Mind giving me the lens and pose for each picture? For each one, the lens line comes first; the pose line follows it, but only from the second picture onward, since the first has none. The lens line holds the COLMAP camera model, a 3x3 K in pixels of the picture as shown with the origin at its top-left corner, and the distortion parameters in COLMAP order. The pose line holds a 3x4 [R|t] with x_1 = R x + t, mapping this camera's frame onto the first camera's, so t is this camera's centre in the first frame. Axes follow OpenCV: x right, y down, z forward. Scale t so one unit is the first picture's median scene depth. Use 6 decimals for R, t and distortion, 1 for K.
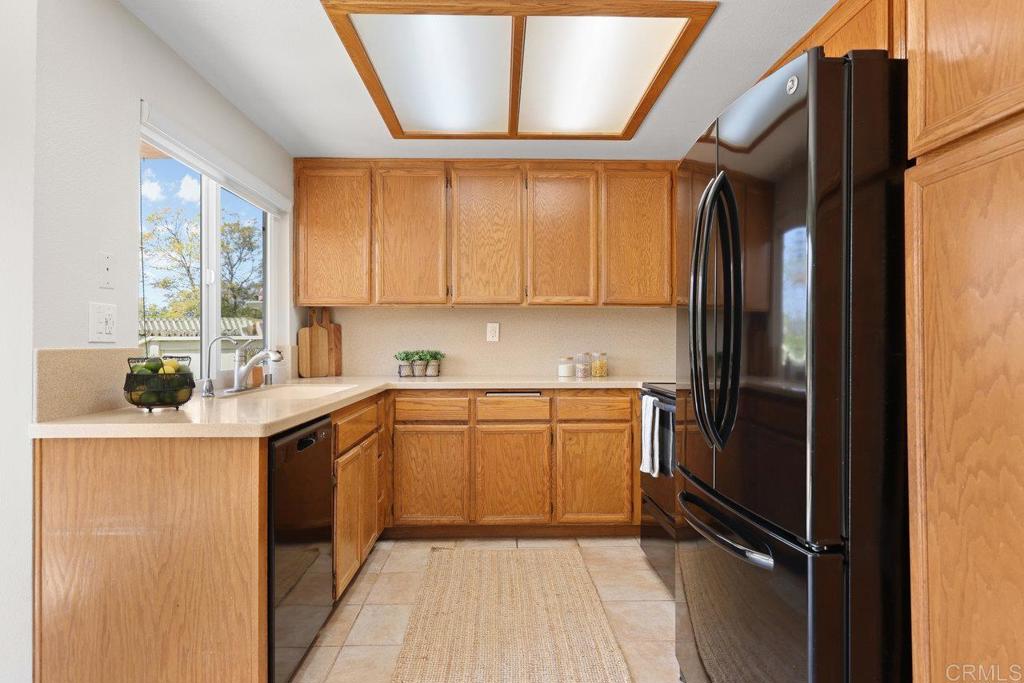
lens RADIAL K [[586.7, 0, 513.3], [0, 586.7, 345.6], [0, 0, 1]] dist [-0.003898, 0.002258]
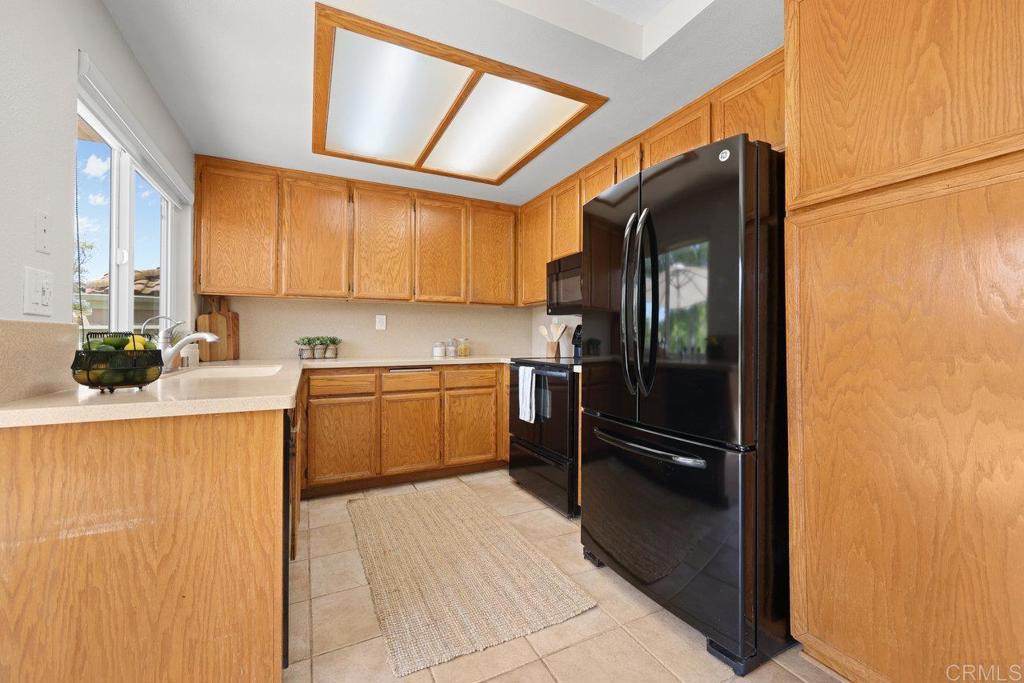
lens RADIAL K [[414.6, 0, 513.5], [0, 414.6, 336.1], [0, 0, 1]] dist [0.001777, -0.000001]
pose [[0.906110, 0.003126, 0.423031, -0.325034], [0.000642, 0.999961, -0.008763, 0.031069], [-0.423042, 0.008212, 0.906073, 0.152477]]
